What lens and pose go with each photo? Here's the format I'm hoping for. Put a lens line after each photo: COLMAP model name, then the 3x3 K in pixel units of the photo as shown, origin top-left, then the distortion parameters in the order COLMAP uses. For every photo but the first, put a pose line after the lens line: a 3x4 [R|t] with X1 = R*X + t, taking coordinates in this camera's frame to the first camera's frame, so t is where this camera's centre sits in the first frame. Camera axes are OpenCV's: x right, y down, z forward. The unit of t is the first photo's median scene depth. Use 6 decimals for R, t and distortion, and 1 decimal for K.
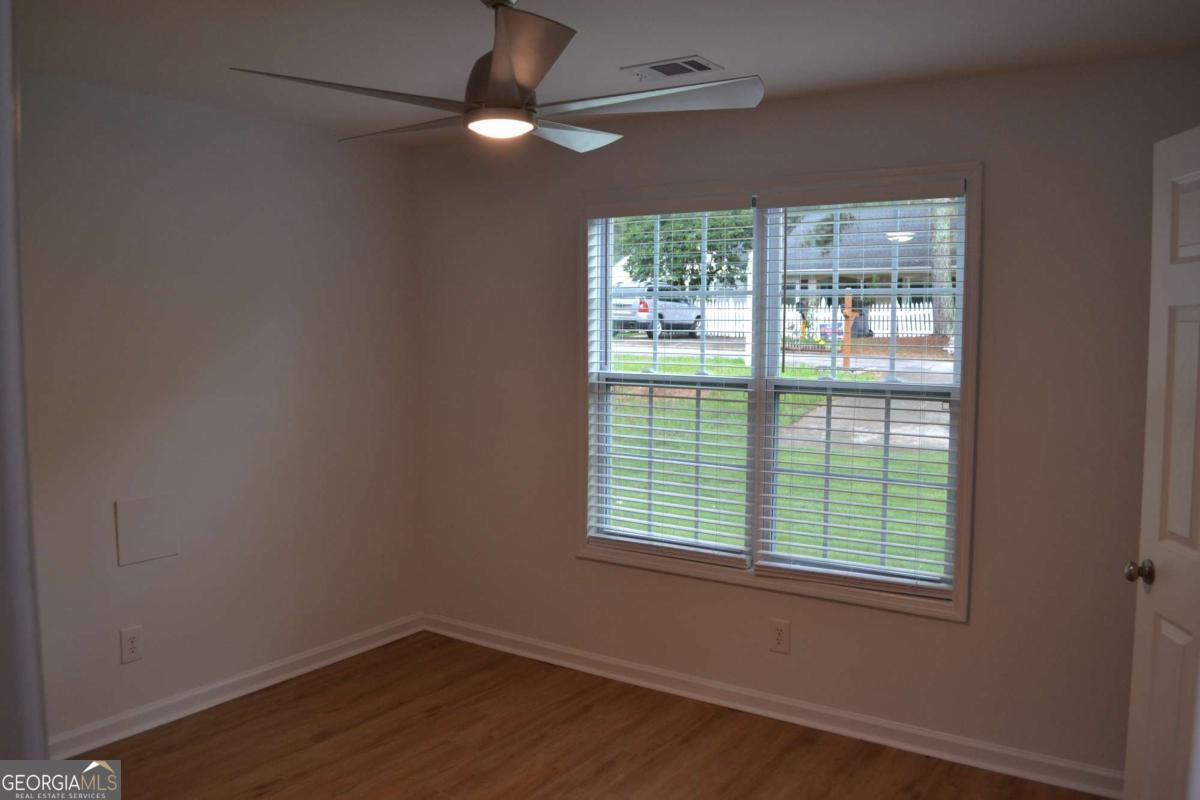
lens RADIAL K [[959.9, 0, 602.4], [0, 959.9, 405.6], [0, 0, 1]] dist [-0.081465, 0.009048]
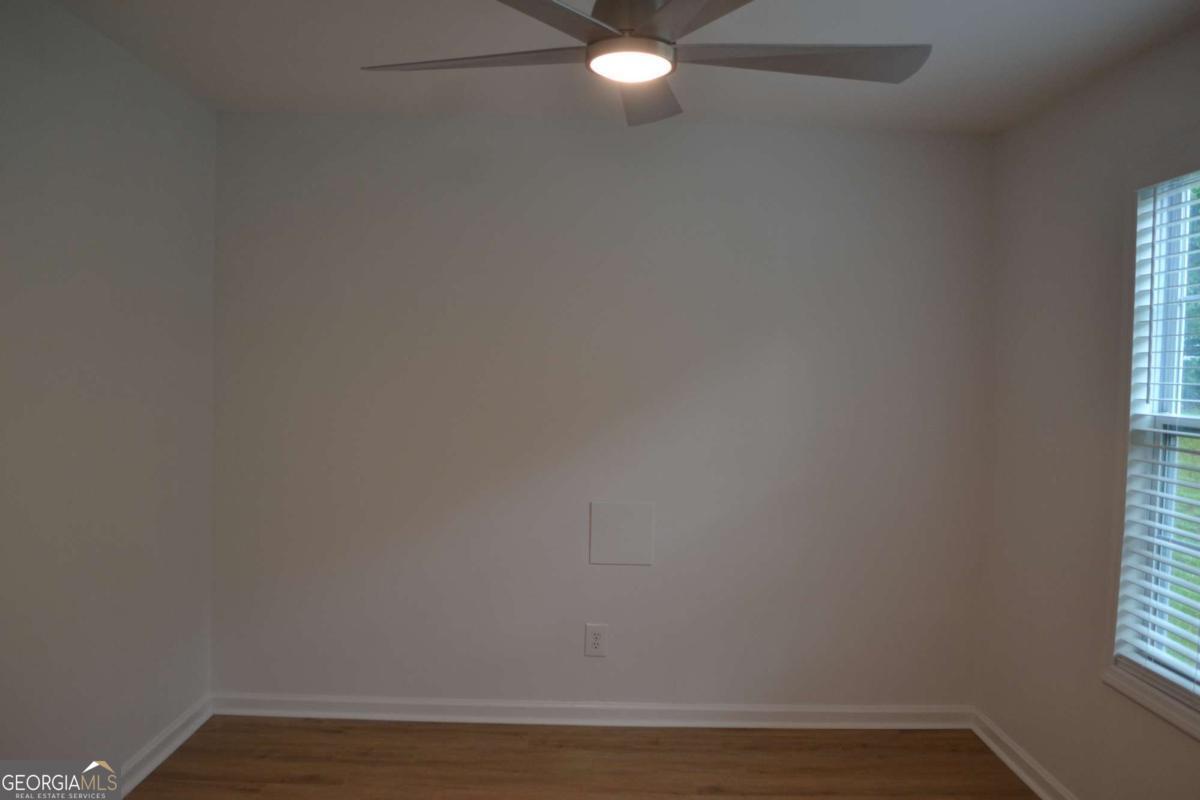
lens RADIAL K [[959.9, 0, 602.4], [0, 959.9, 405.6], [0, 0, 1]] dist [-0.081465, 0.009048]
pose [[0.570024, 0.043469, -0.820477, 0.340575], [-0.096576, 0.995222, -0.014368, 0.005891], [0.815932, 0.087428, 0.571499, 0.332989]]
